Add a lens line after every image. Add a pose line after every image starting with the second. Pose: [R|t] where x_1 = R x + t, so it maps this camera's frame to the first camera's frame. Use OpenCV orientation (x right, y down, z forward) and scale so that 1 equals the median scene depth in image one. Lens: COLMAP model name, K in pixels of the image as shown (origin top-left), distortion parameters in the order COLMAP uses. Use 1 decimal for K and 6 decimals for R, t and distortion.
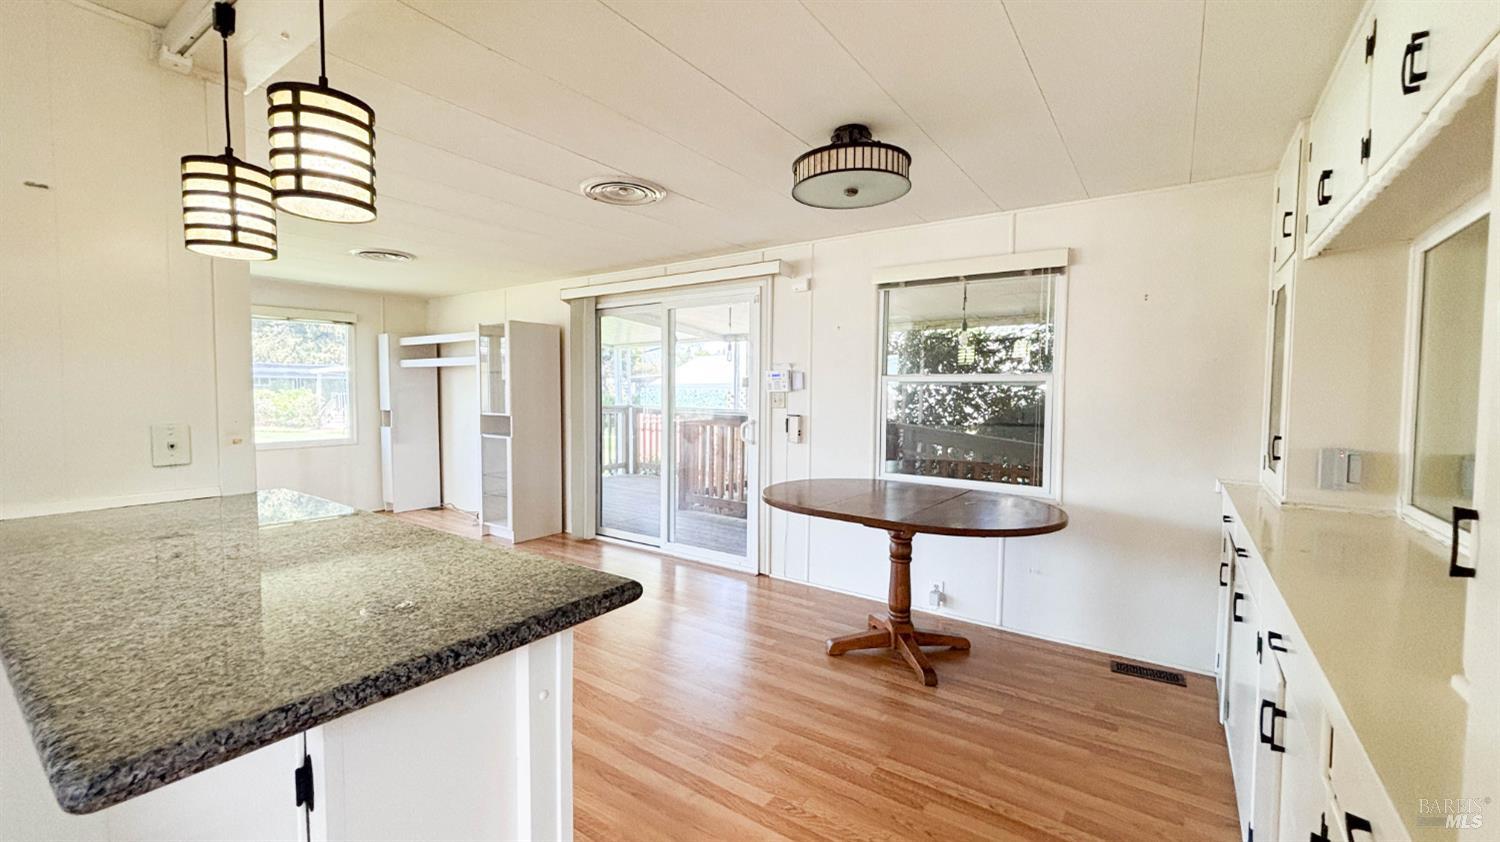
lens RADIAL K [[605.9, 0, 740.6], [0, 605.9, 421.4], [0, 0, 1]] dist [0.002866, -0.000229]
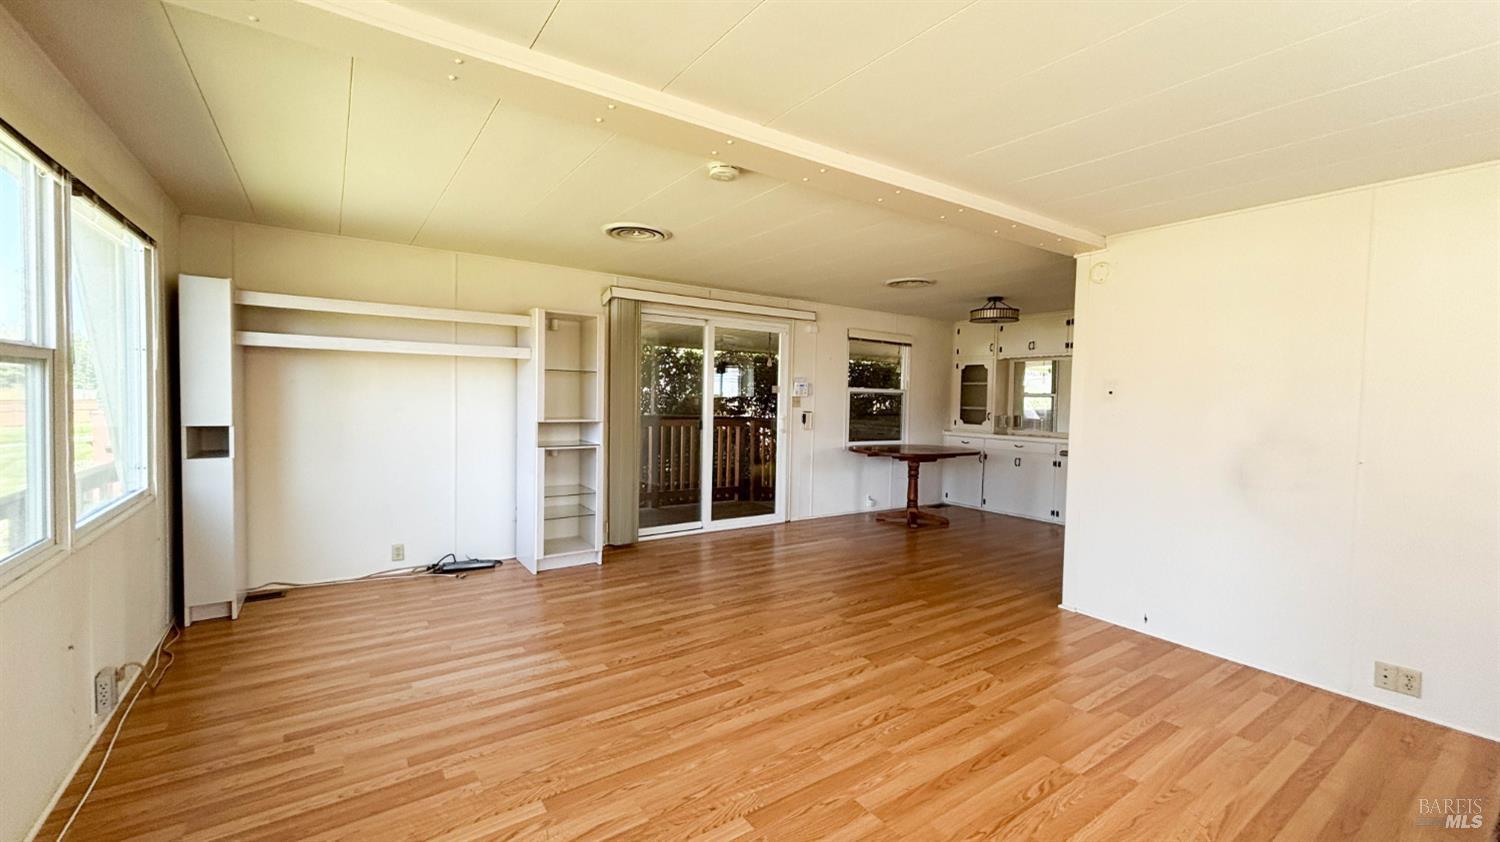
lens RADIAL K [[605.9, 0, 740.6], [0, 605.9, 421.4], [0, 0, 1]] dist [0.002866, -0.000229]
pose [[0.343303, -0.037932, 0.938458, -1.919830], [0.032812, 0.999059, 0.028379, -0.047557], [-0.938651, 0.021050, 0.344224, 0.839673]]
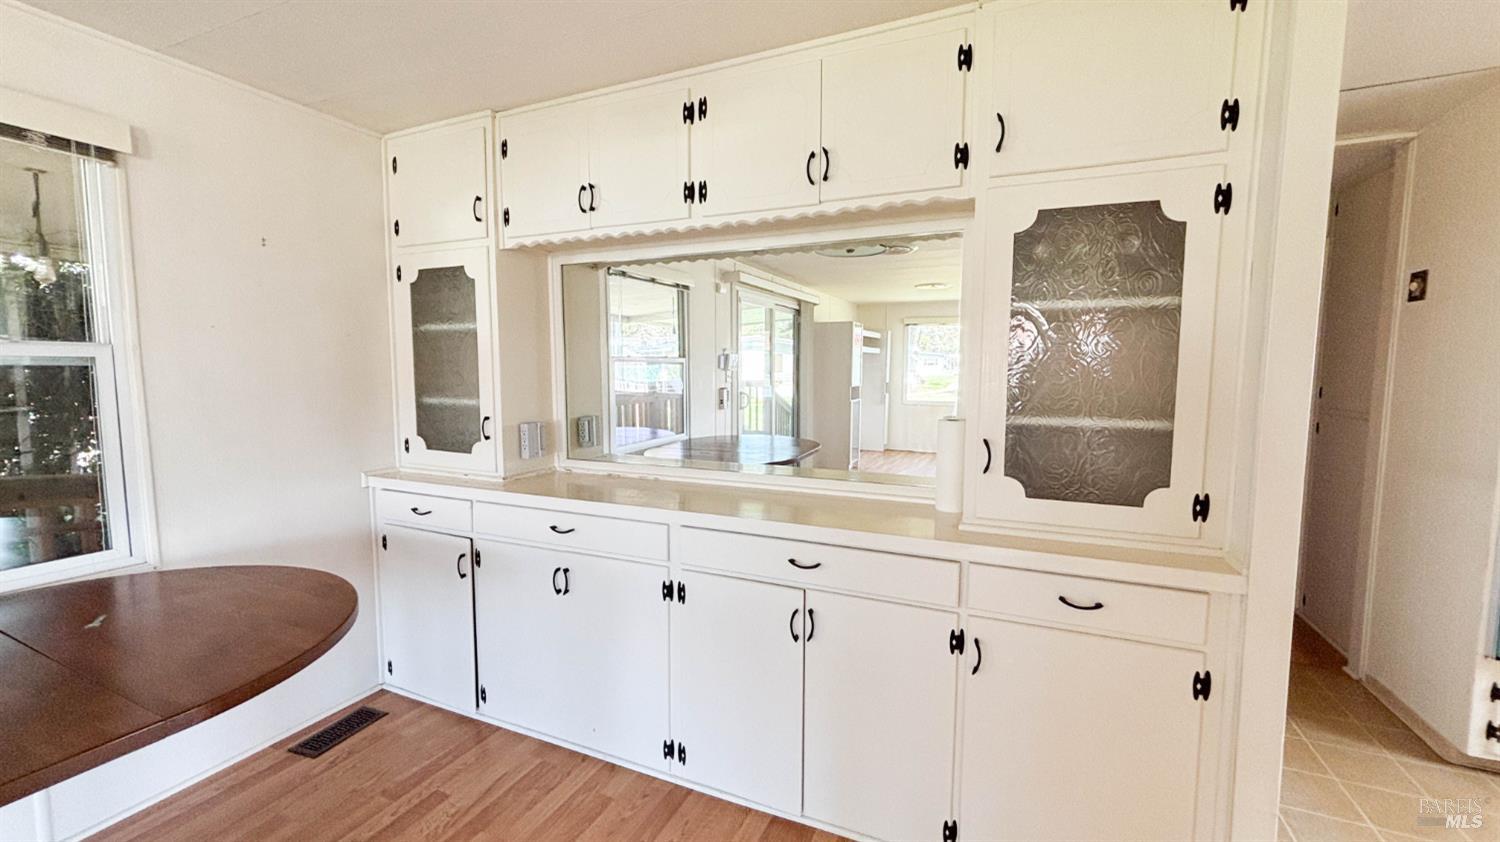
lens RADIAL K [[605.9, 0, 740.6], [0, 605.9, 421.4], [0, 0, 1]] dist [0.002866, -0.000229]
pose [[-0.195404, -0.094794, 0.976131, -0.154772], [0.047478, 0.993236, 0.105960, -0.041819], [-0.979573, 0.067050, -0.189581, 0.571955]]
